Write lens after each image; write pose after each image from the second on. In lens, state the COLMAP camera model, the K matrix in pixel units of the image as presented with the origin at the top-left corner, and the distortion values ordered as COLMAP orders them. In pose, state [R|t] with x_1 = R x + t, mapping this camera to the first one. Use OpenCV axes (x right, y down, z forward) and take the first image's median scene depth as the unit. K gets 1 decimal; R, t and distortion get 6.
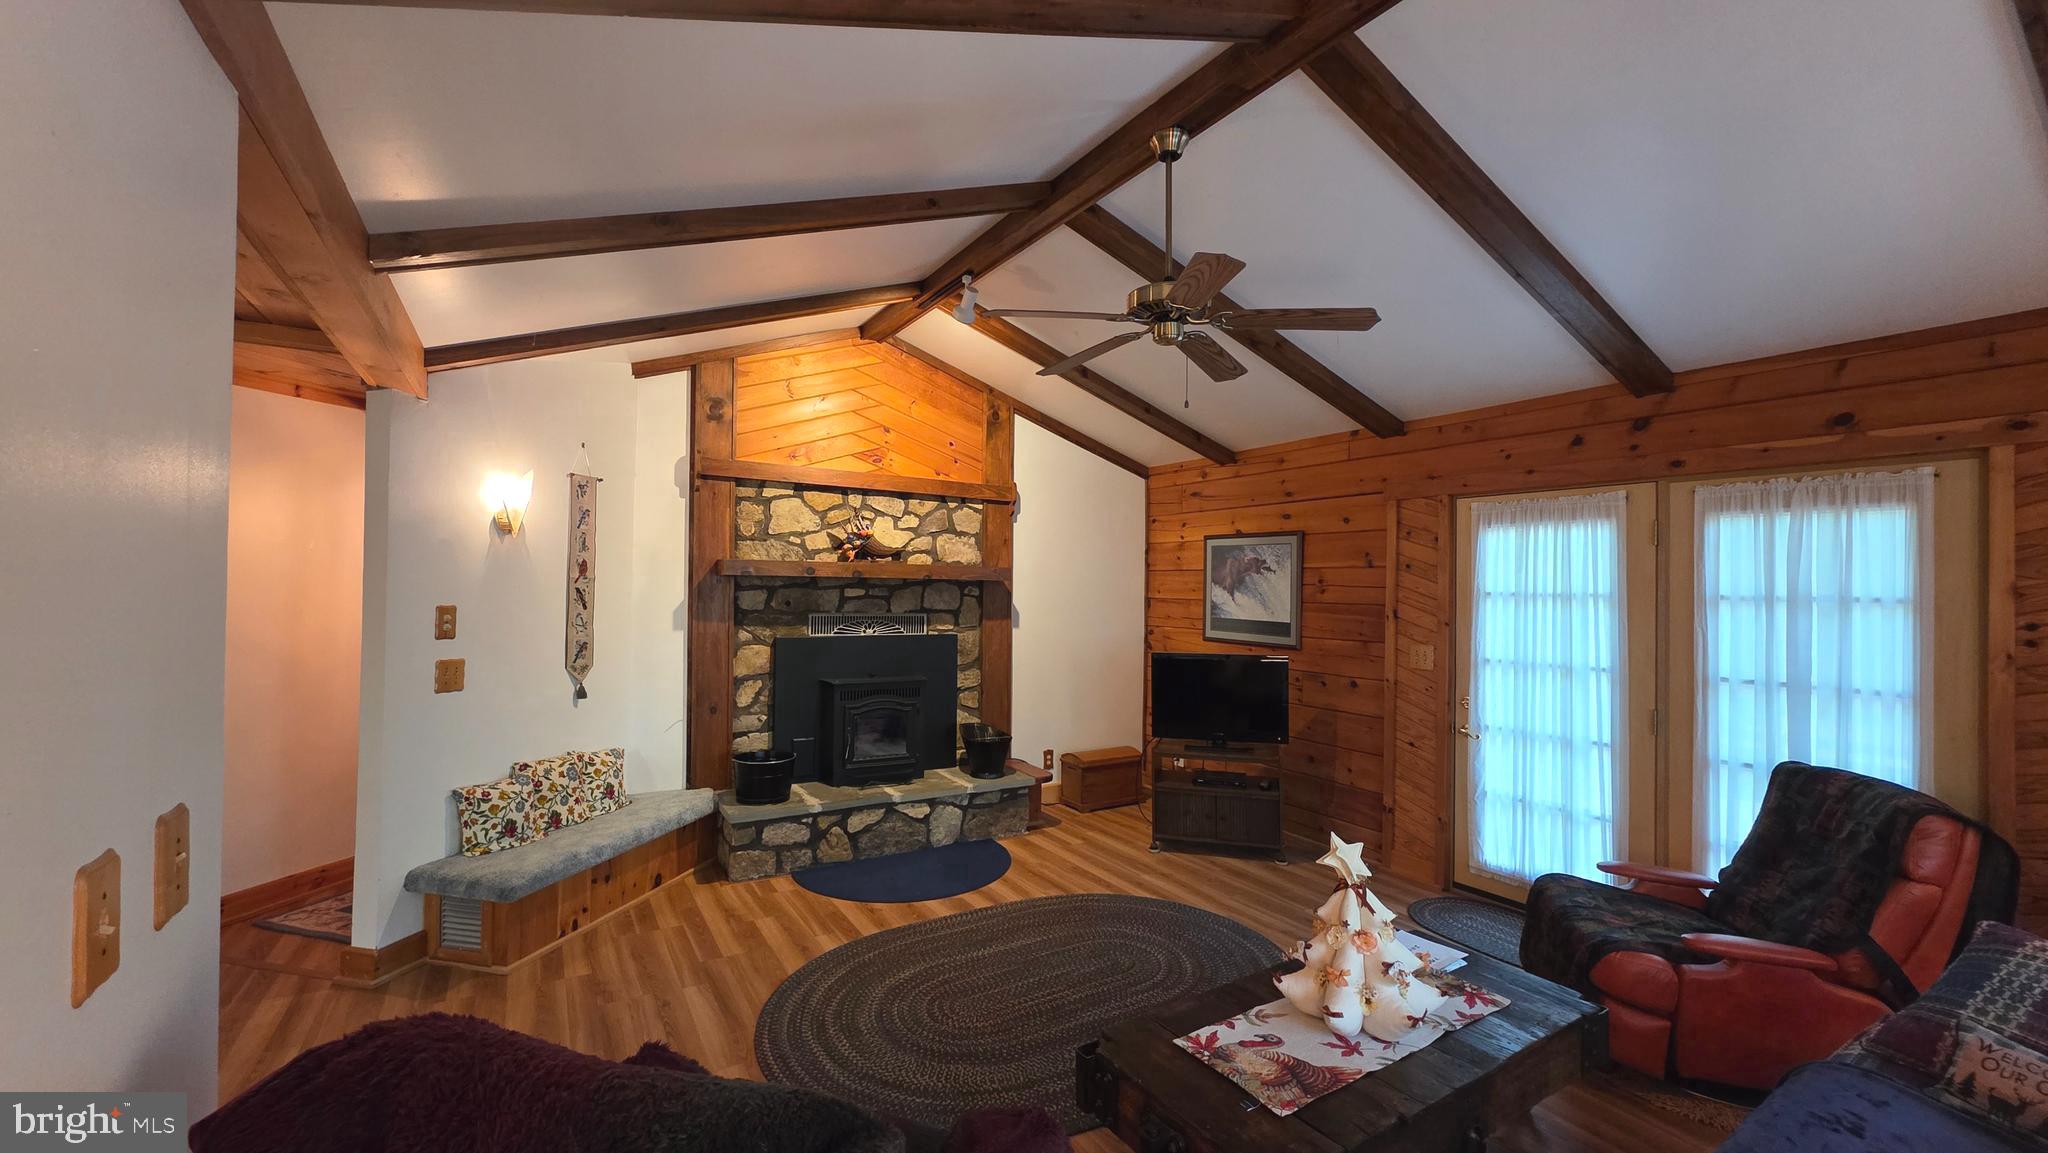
lens RADIAL K [[813.9, 0, 1018.8], [0, 813.9, 576.9], [0, 0, 1]] dist [-0.002273, 0.000069]
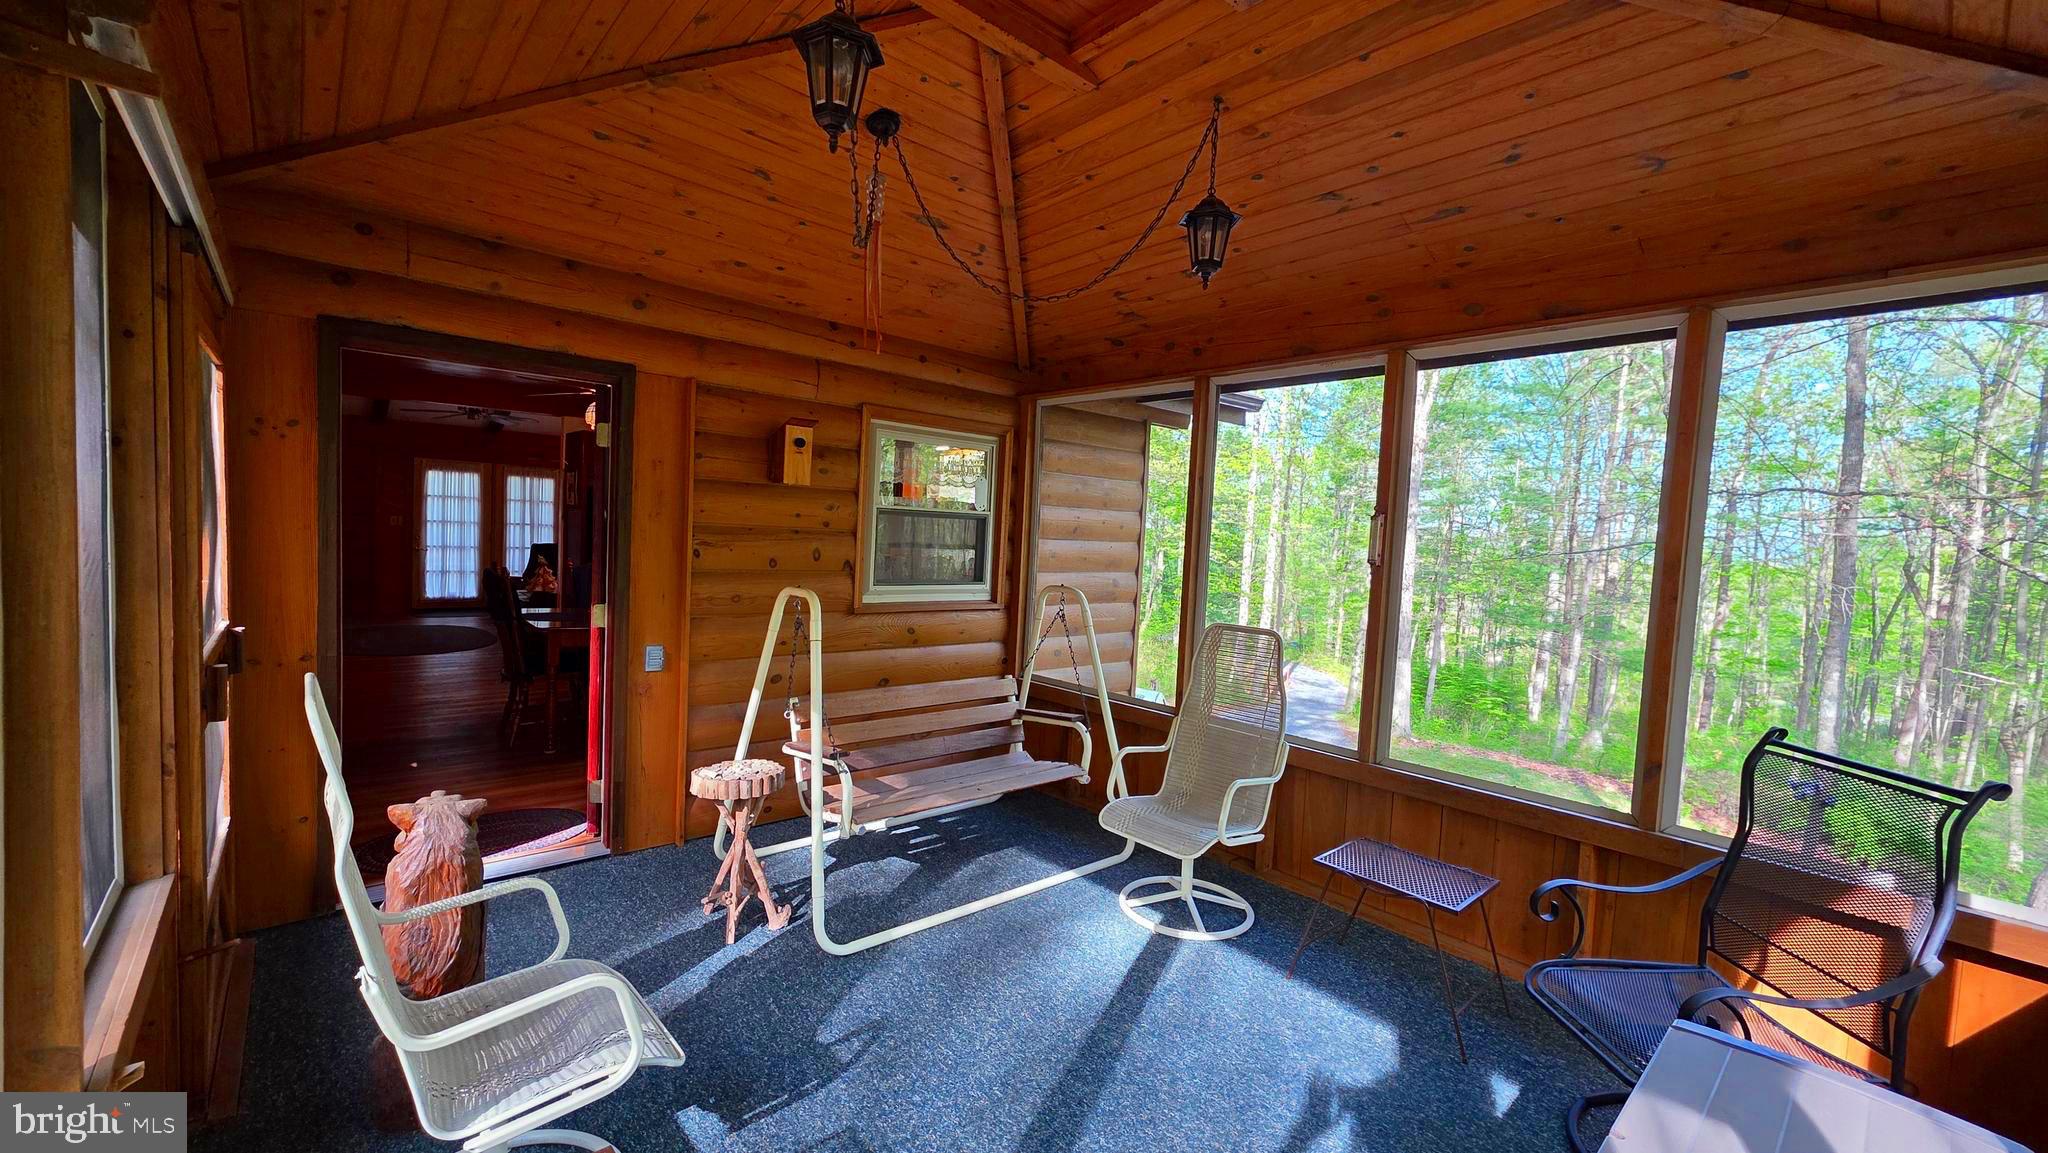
lens RADIAL K [[813.9, 0, 1026.1], [0, 813.9, 571.0], [0, 0, 1]] dist [-0.002273, 0.000069]
pose [[-0.182906, -0.069662, 0.980659, -1.998630], [-0.059993, 0.996418, 0.059592, -0.006429], [-0.981298, -0.047932, -0.186430, -0.349684]]
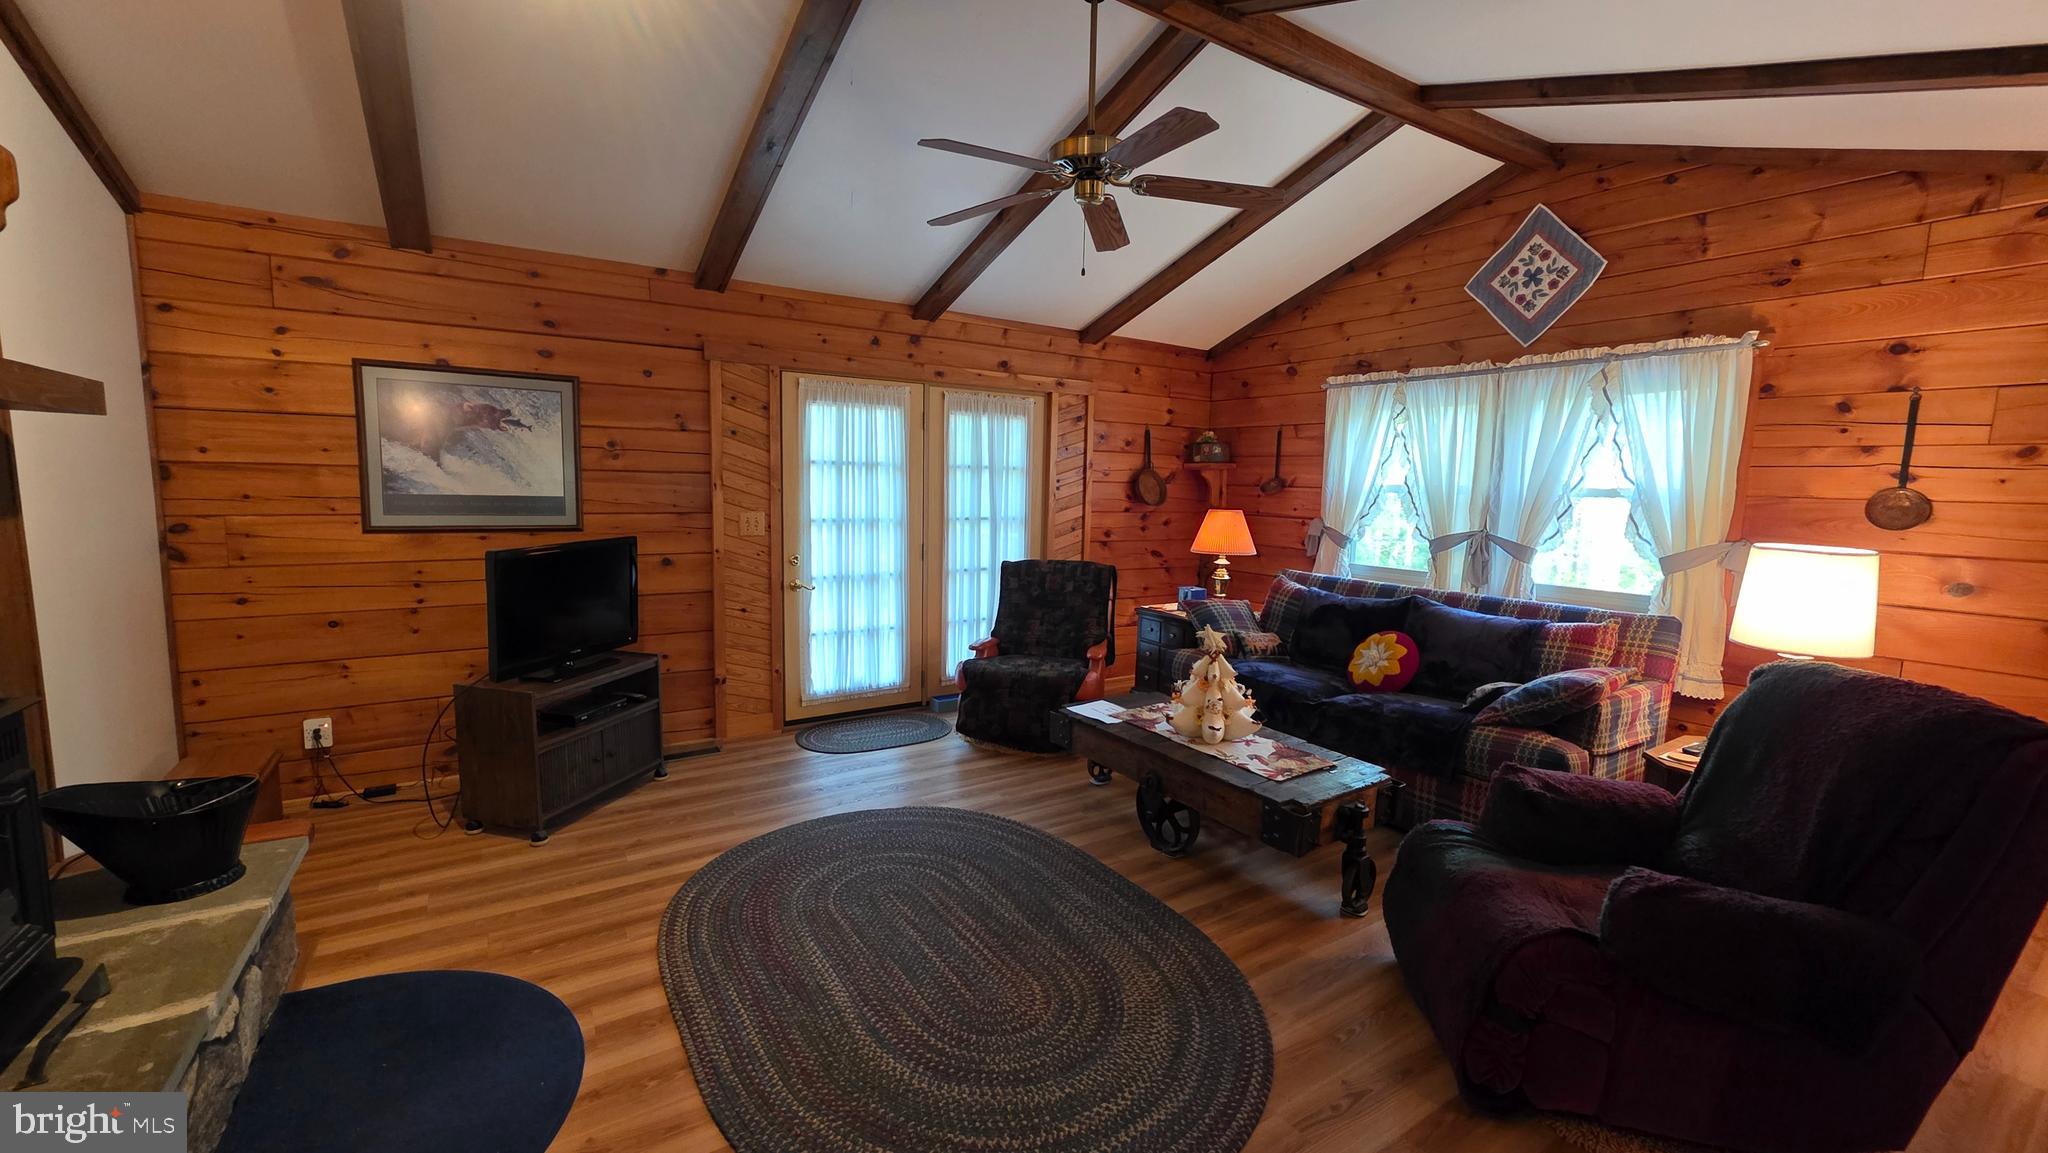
lens RADIAL K [[813.9, 0, 1018.2], [0, 813.9, 571.6], [0, 0, 1]] dist [-0.002273, 0.000069]
pose [[-0.035826, -0.124791, 0.991536, -0.485483], [-0.030739, 0.991841, 0.123719, 0.019622], [-0.998885, -0.026046, -0.039370, 0.638132]]
